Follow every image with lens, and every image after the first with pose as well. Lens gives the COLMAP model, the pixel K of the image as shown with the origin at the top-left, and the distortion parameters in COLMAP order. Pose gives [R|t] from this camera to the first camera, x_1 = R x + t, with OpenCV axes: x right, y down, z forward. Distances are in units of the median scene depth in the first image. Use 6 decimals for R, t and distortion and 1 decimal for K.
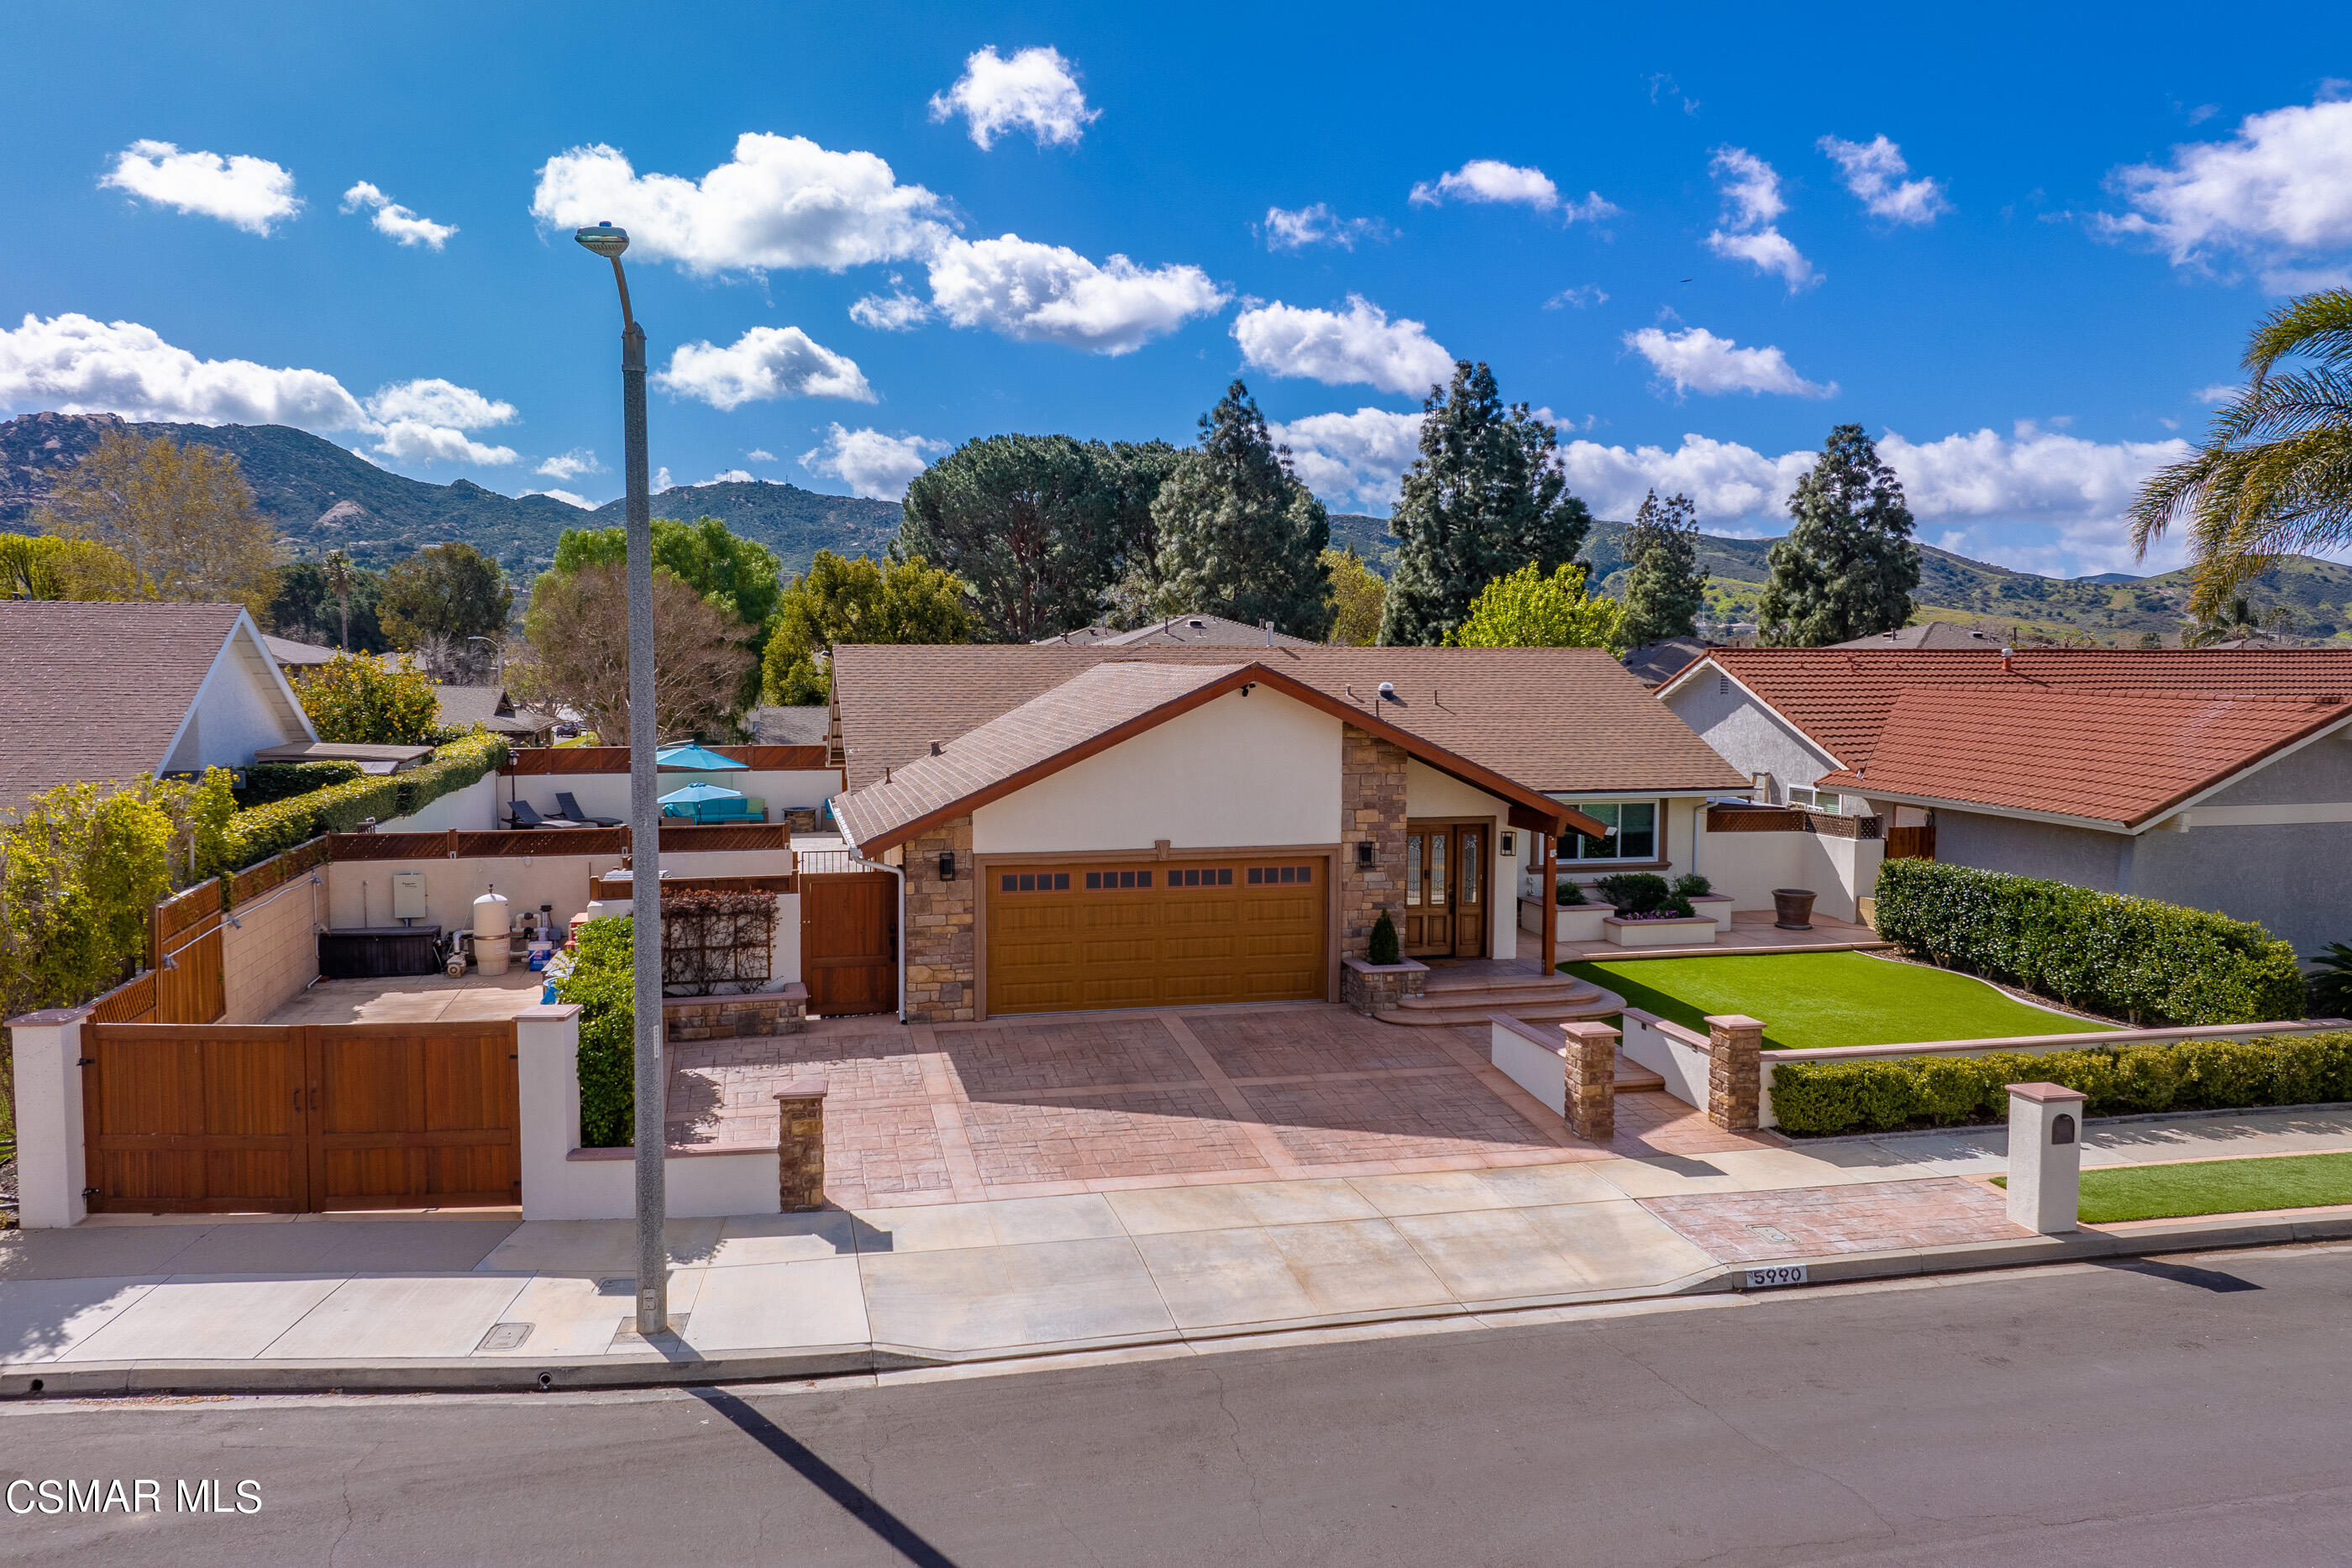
lens RADIAL K [[1642.6, 0, 1183.9], [0, 1642.6, 777.9], [0, 0, 1]] dist [0.052582, -0.049586]
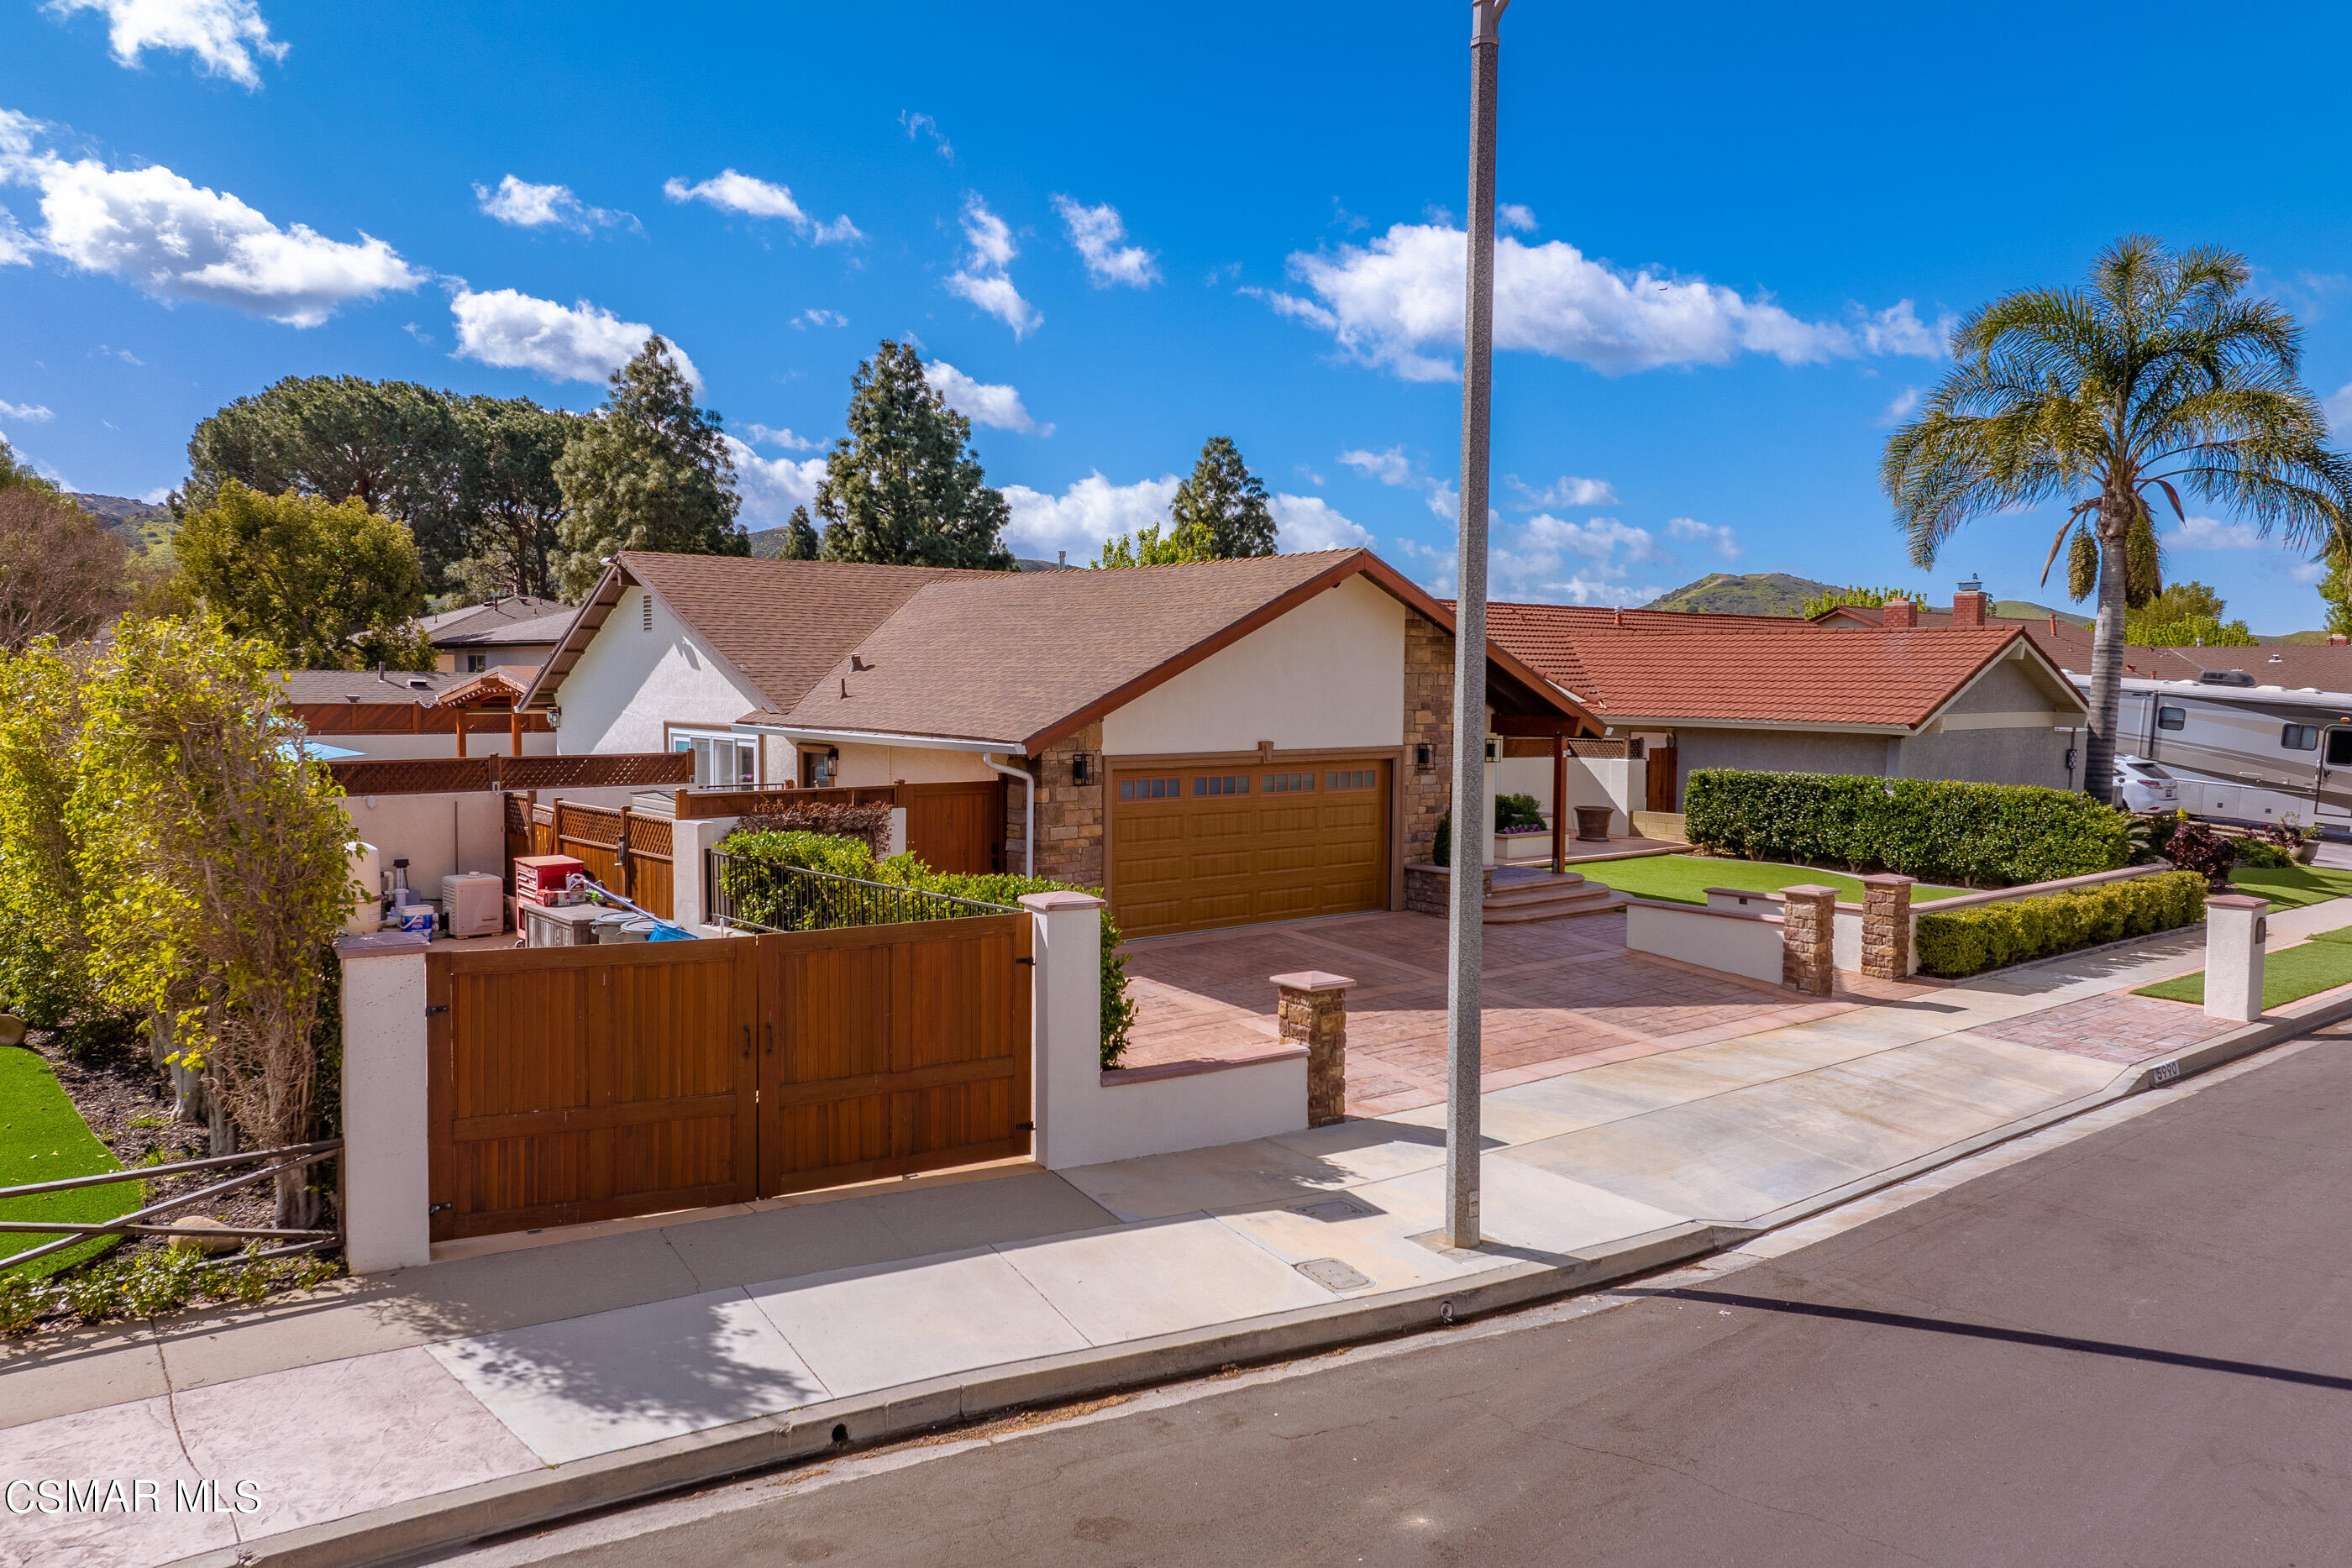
lens RADIAL K [[1642.6, 0, 1183.9], [0, 1642.6, 777.9], [0, 0, 1]] dist [0.052582, -0.049586]
pose [[0.896504, -0.022012, 0.442488, -0.477915], [0.026137, 0.999653, -0.003225, 0.062258], [-0.442264, 0.014457, 0.896769, 0.198717]]
